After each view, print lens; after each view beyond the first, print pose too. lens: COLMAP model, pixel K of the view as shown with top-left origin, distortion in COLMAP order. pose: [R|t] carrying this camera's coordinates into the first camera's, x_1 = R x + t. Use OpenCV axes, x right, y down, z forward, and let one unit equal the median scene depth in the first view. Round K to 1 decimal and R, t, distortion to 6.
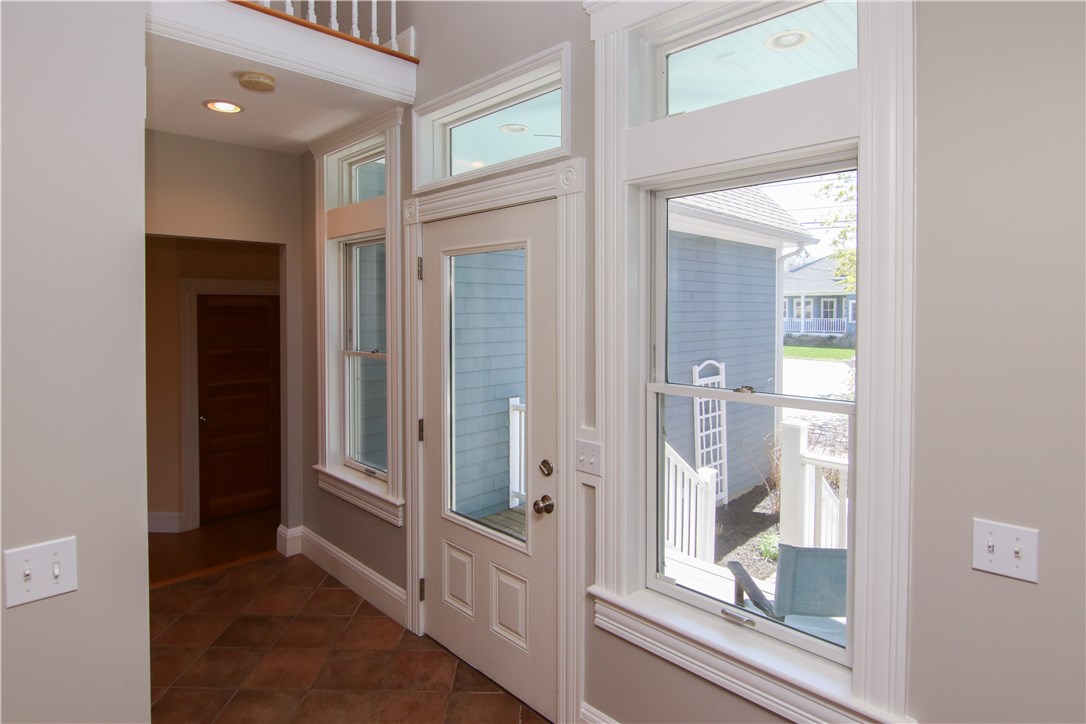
lens RADIAL K [[581.5, 0, 535.3], [0, 581.5, 321.6], [0, 0, 1]] dist [-0.003915, -0.005260]
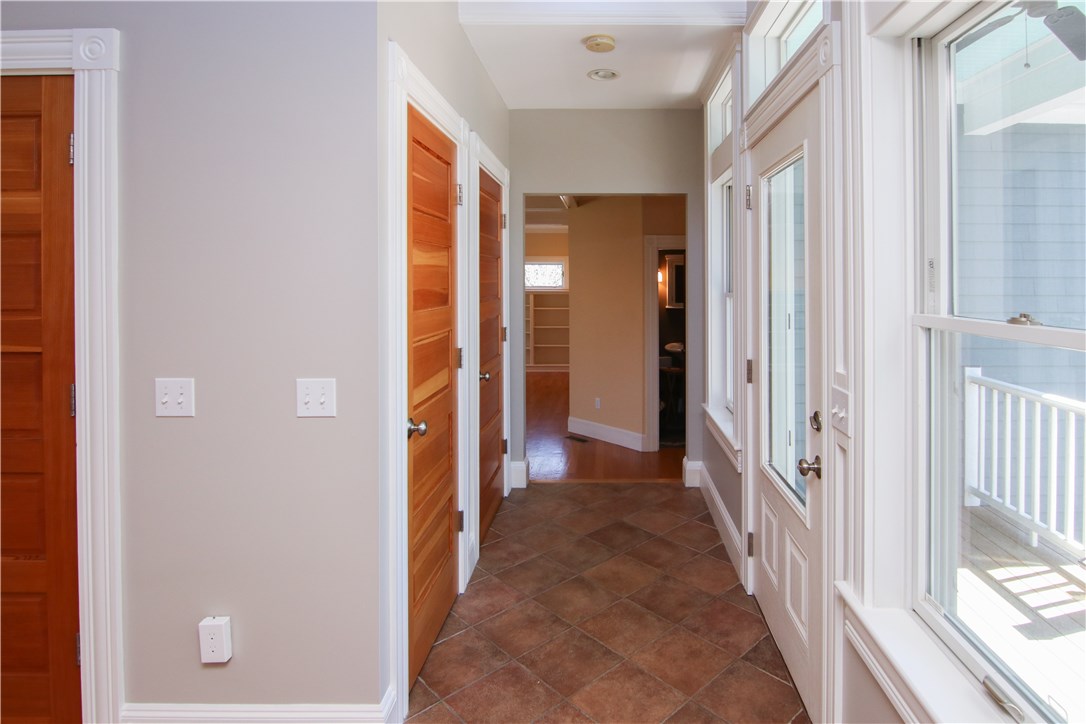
lens RADIAL K [[581.5, 0, 619.4], [0, 581.5, 282.3], [0, 0, 1]] dist [-0.003915, -0.005260]
pose [[0.729554, 0.003687, -0.683913, 0.298004], [-0.014124, 0.999853, -0.009676, 0.058093], [0.683777, 0.016719, 0.729499, 0.182768]]
